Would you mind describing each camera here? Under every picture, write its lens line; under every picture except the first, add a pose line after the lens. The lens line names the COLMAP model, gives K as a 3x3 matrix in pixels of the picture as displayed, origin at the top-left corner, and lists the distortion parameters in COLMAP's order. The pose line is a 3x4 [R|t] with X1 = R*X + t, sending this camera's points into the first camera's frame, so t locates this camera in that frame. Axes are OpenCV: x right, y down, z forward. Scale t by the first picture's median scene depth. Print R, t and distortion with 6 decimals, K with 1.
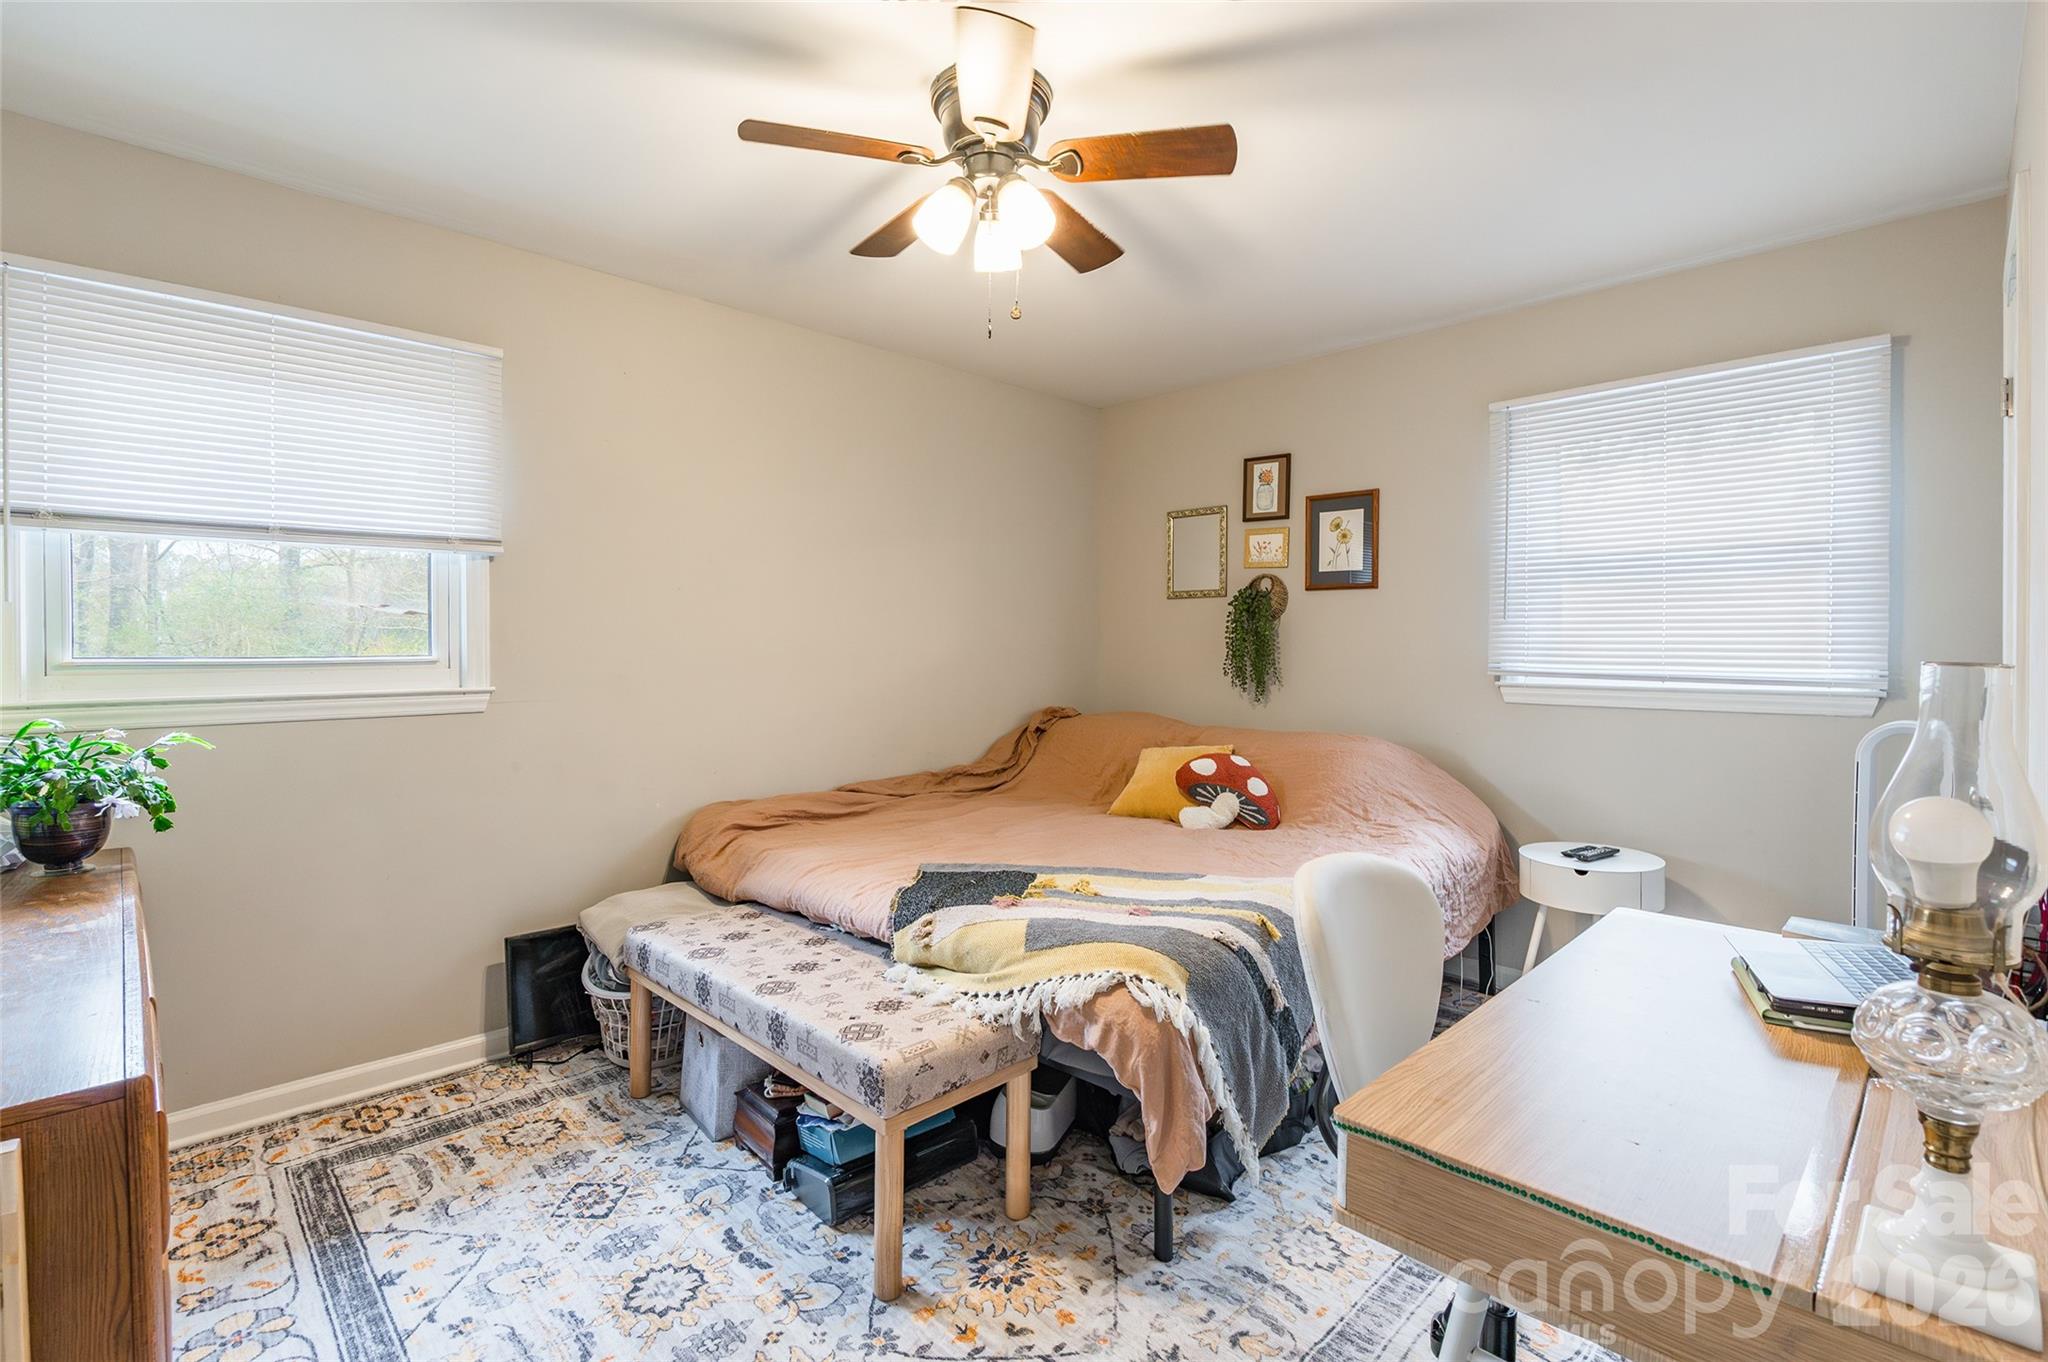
lens RADIAL K [[953.7, 0, 1058.7], [0, 953.7, 673.1], [0, 0, 1]] dist [-0.002086, -0.000298]
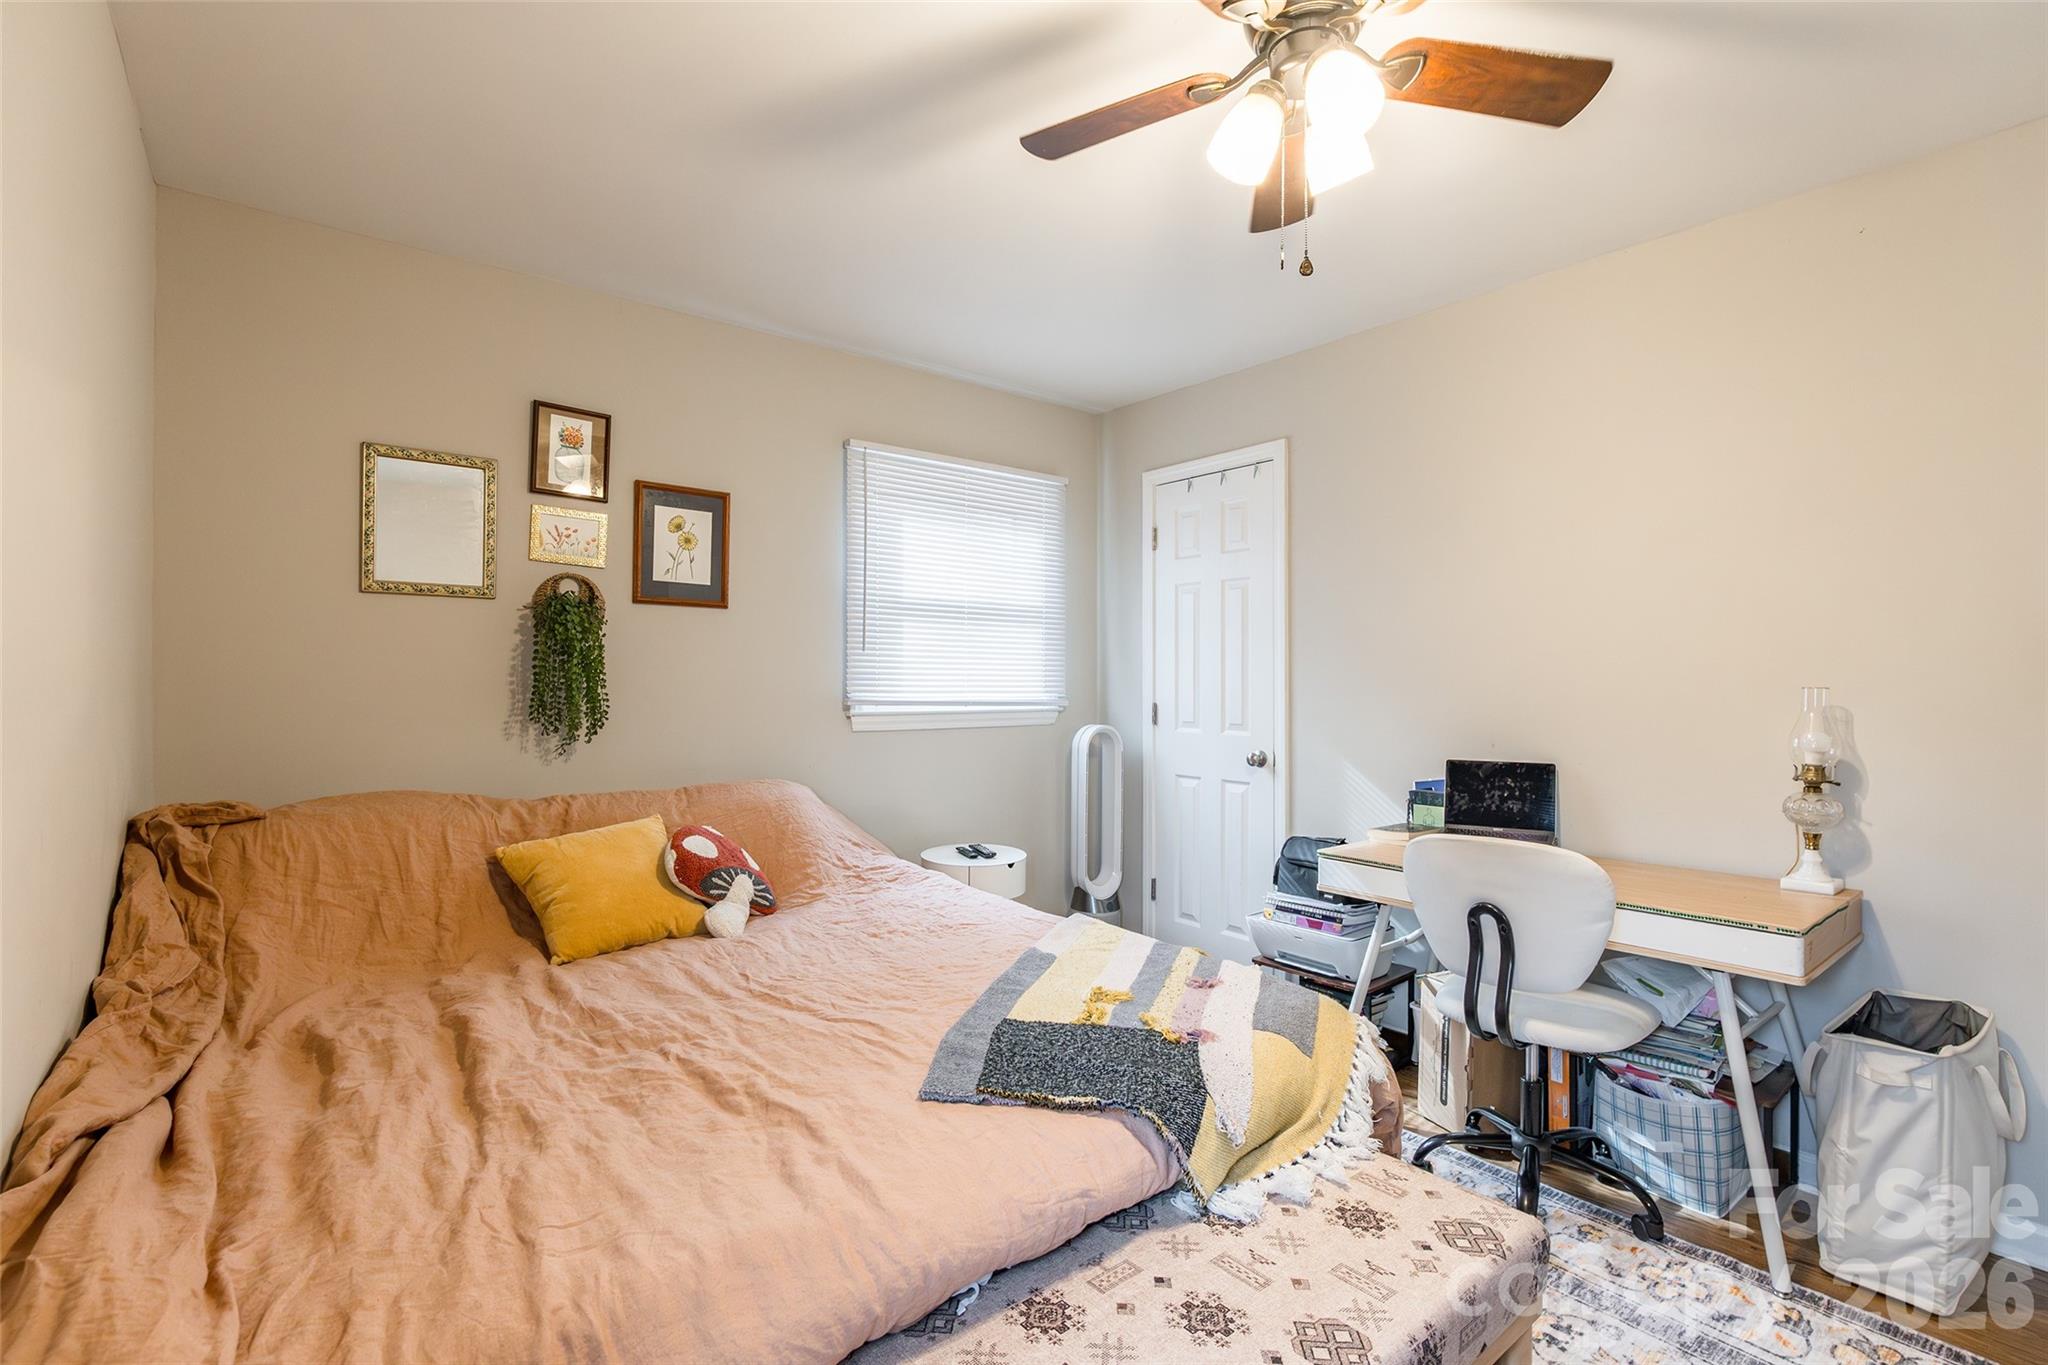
lens RADIAL K [[953.7, 0, 1058.7], [0, 953.7, 674.6], [0, 0, 1]] dist [-0.002086, -0.000298]
pose [[0.116730, -0.002850, 0.993160, -0.474415], [0.012857, 0.999916, 0.001358, -0.025961], [-0.993080, 0.012610, 0.116757, 0.588625]]
